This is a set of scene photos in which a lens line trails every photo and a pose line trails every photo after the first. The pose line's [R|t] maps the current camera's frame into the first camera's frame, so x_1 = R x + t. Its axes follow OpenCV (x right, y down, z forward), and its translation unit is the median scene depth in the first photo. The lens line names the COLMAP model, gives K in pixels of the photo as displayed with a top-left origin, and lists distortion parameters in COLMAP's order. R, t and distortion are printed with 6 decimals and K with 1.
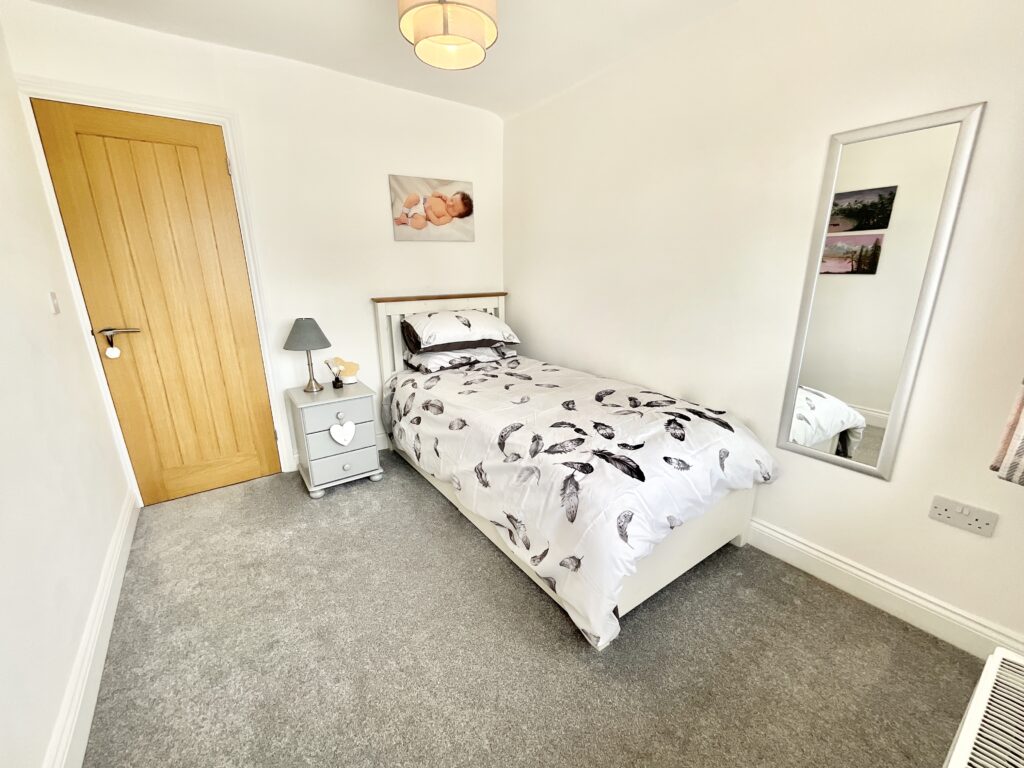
lens RADIAL K [[410.2, 0, 512.0], [0, 410.2, 384.0], [0, 0, 1]] dist [0.001379, 0.000556]
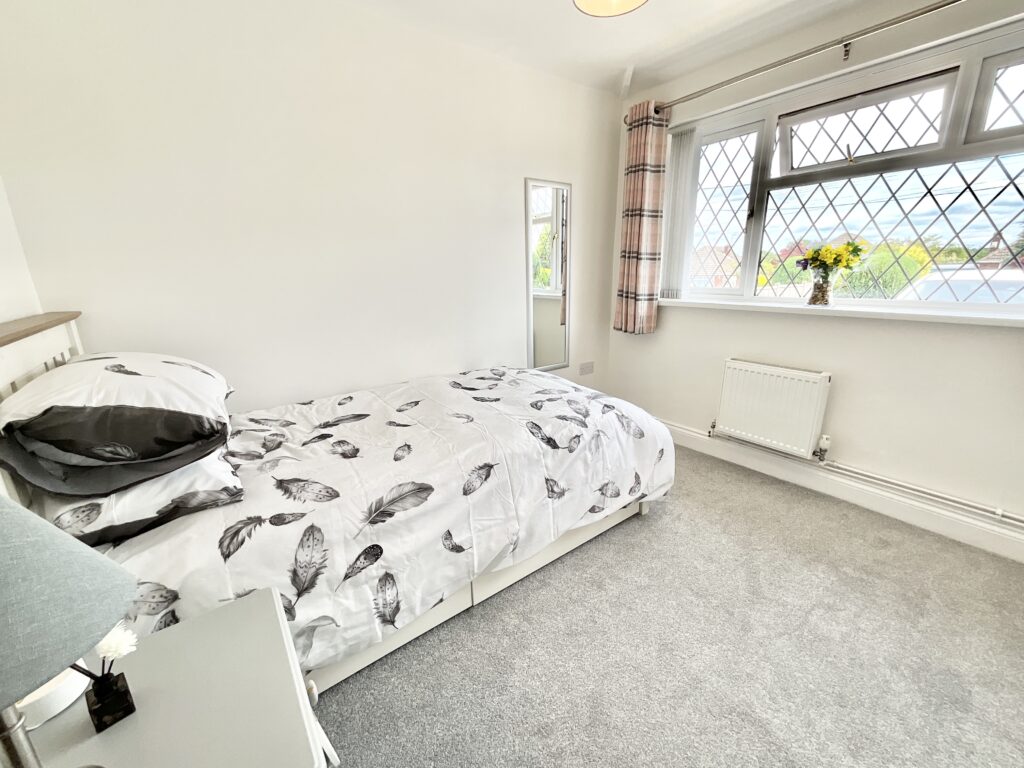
lens RADIAL K [[410.2, 0, 512.0], [0, 410.2, 384.0], [0, 0, 1]] dist [0.001379, 0.000556]
pose [[-0.021122, -0.261168, 0.965062, -0.767732], [0.290640, 0.921986, 0.255872, -0.206544], [-0.956599, 0.285891, 0.056432, 0.886770]]
